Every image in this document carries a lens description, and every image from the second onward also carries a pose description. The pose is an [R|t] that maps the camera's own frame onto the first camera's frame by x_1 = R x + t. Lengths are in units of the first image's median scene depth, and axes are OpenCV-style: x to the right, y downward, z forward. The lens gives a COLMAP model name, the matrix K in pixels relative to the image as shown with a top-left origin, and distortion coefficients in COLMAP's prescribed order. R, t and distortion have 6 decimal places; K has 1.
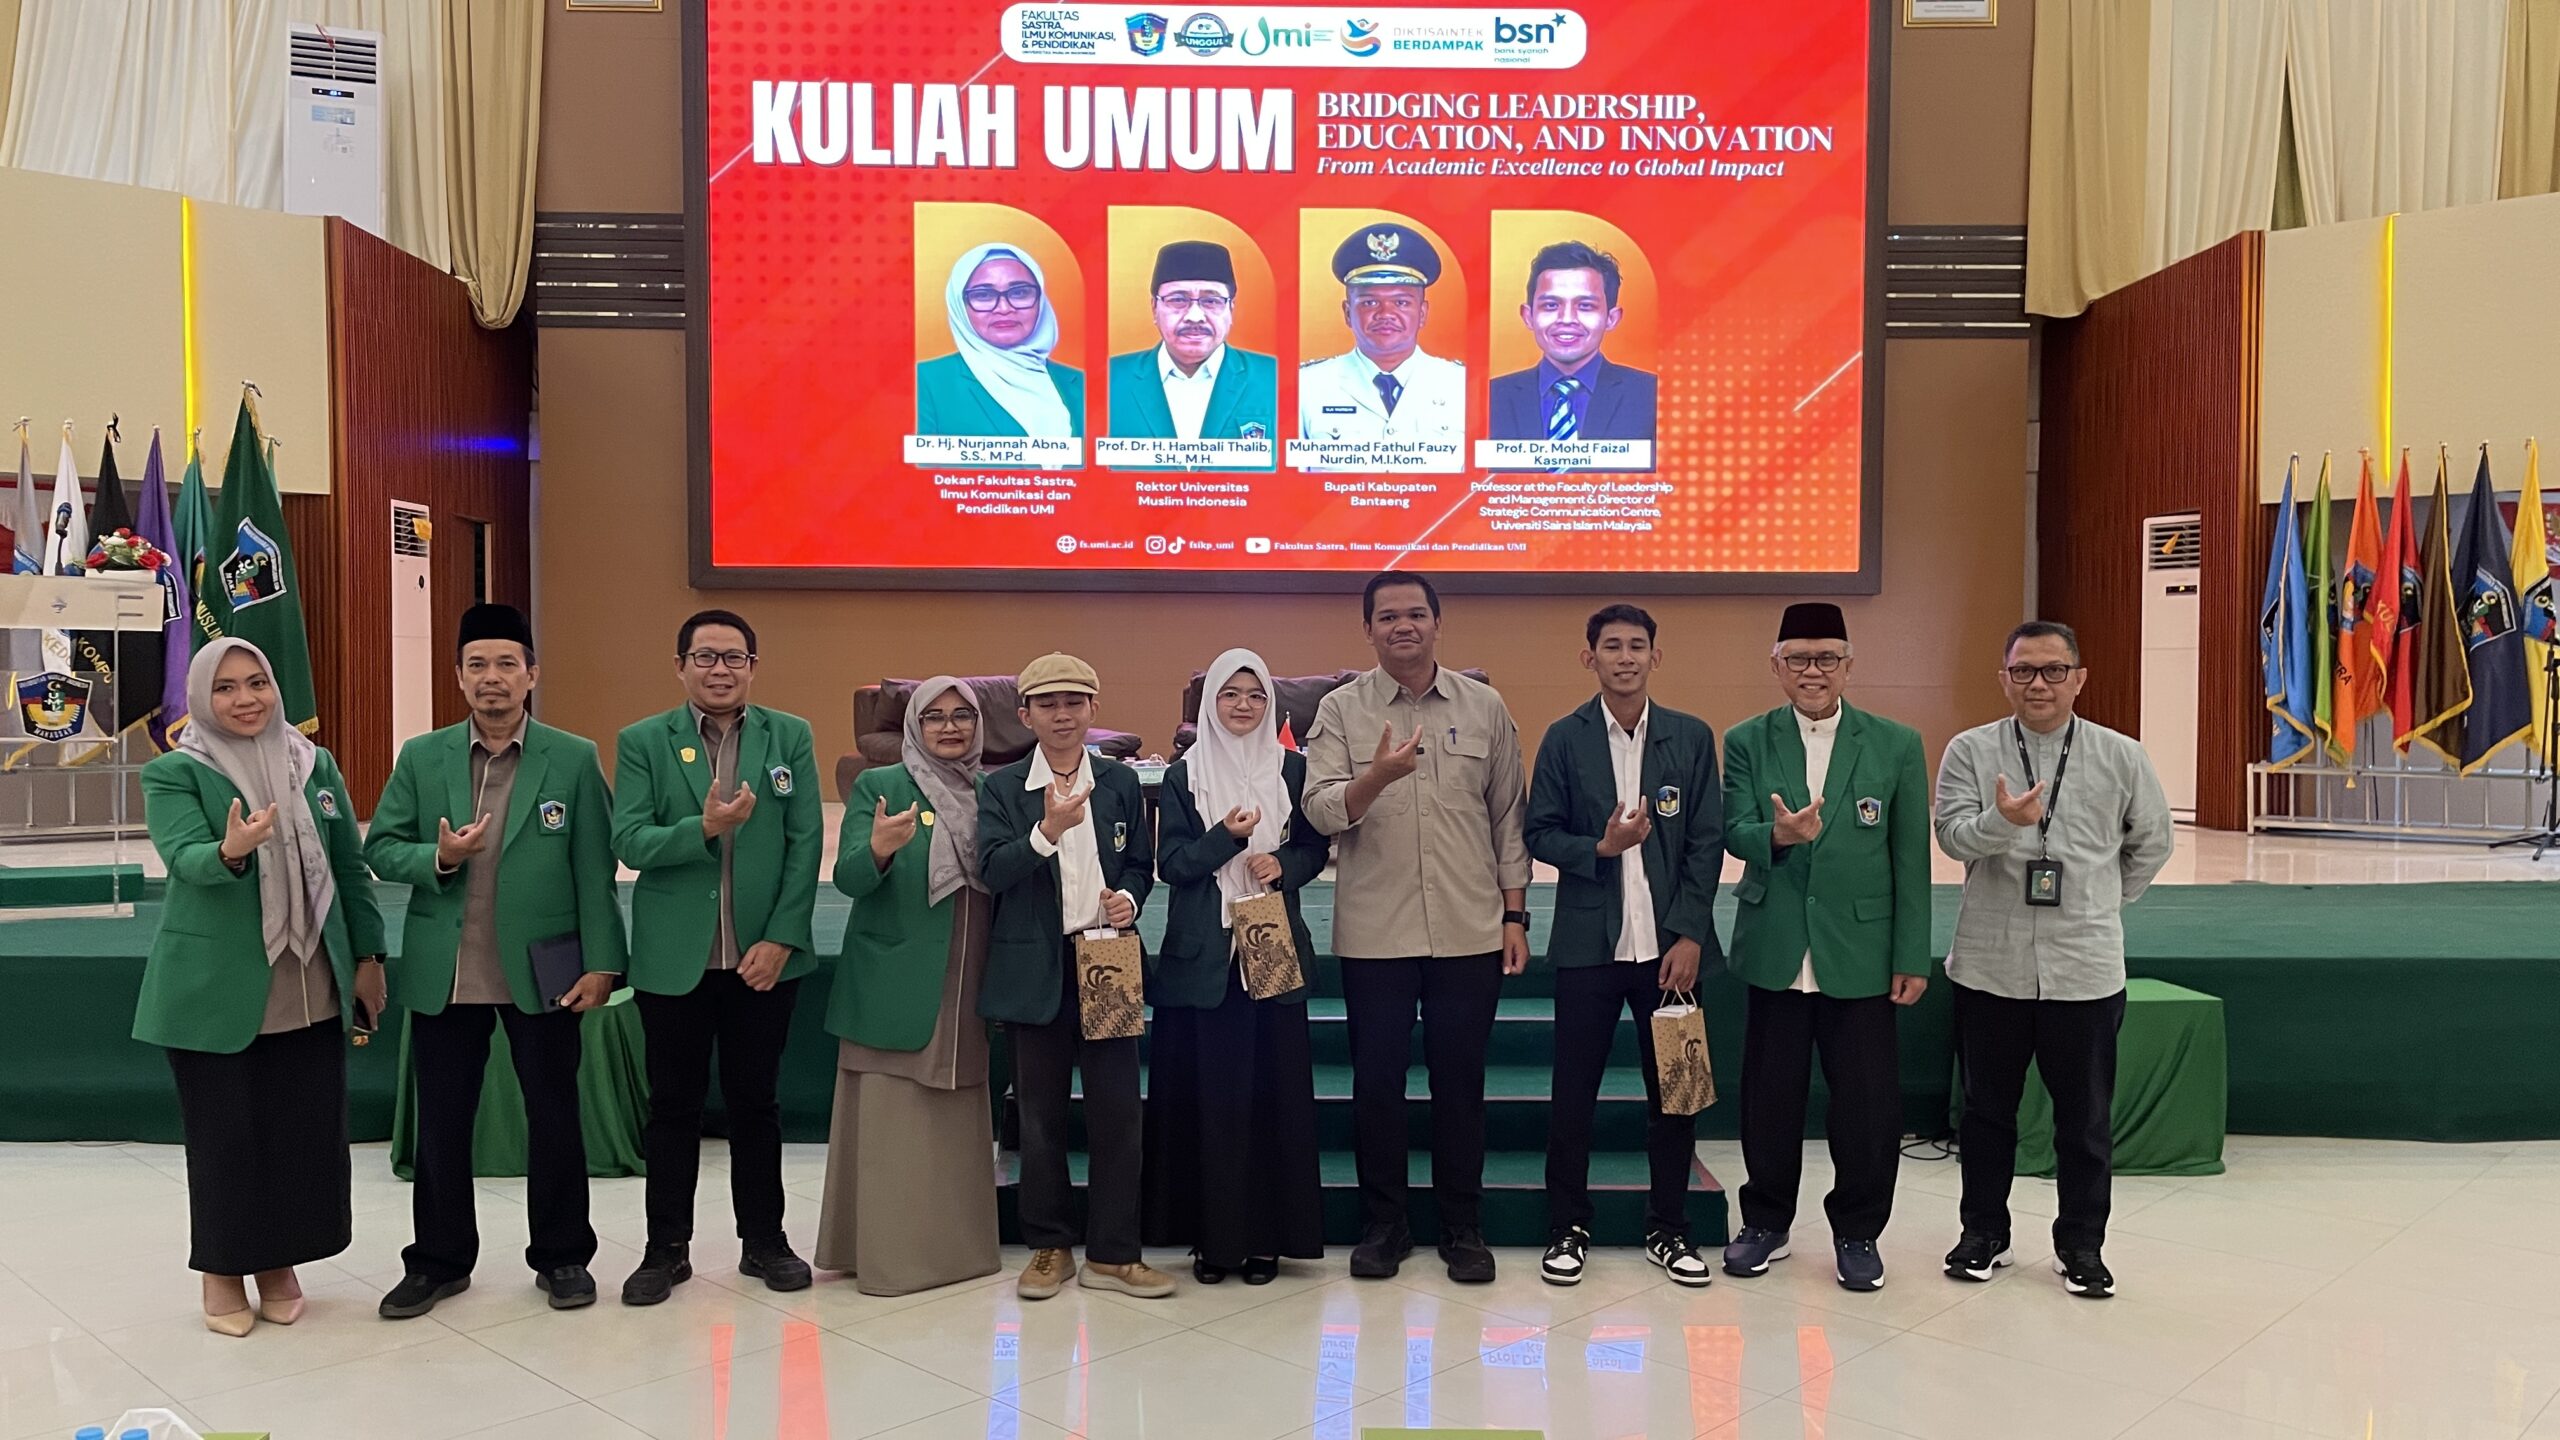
lens RADIAL K [[1957.6, 0, 1292.1], [0, 1957.6, 742.9], [0, 0, 1]] dist [0.042058, -0.082552]
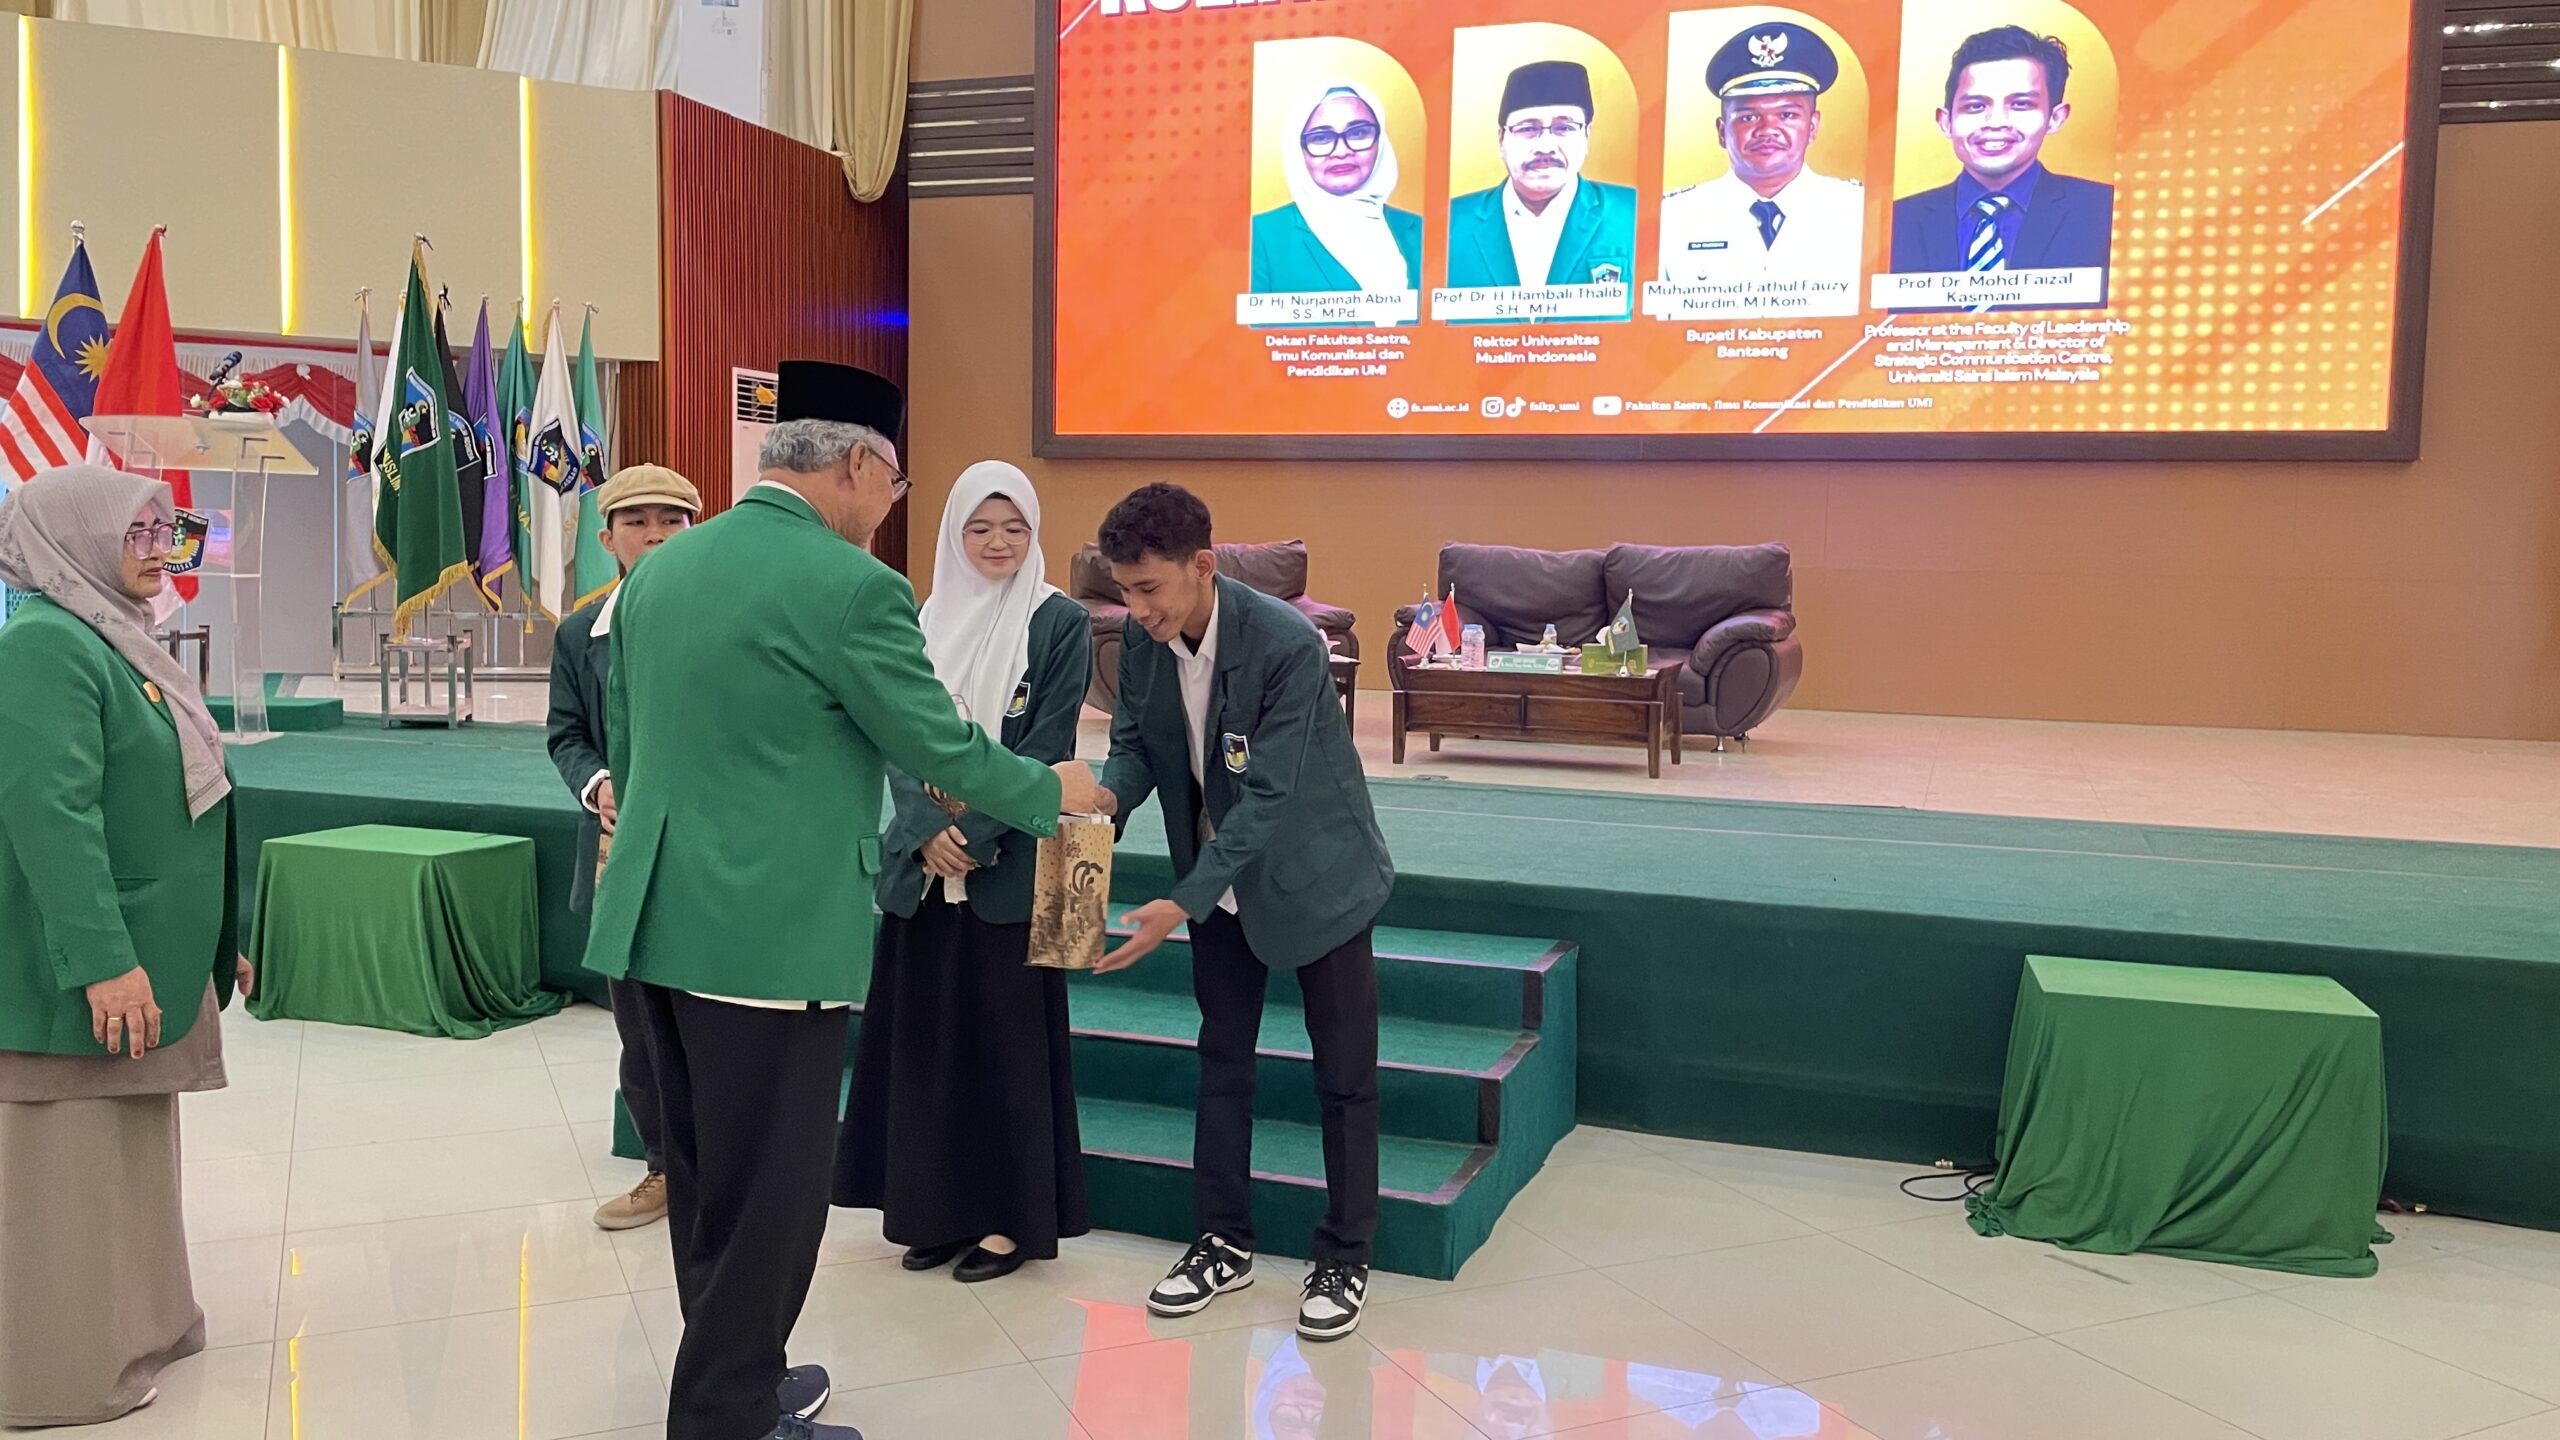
lens RADIAL K [[1957.6, 0, 1260.4], [0, 1957.6, 722.0], [0, 0, 1]] dist [0.042058, -0.082552]
pose [[0.930371, 0.045294, -0.363812, 0.165250], [-0.031767, 0.998566, 0.043082, 0.008090], [0.365242, -0.028525, 0.930476, 0.118729]]
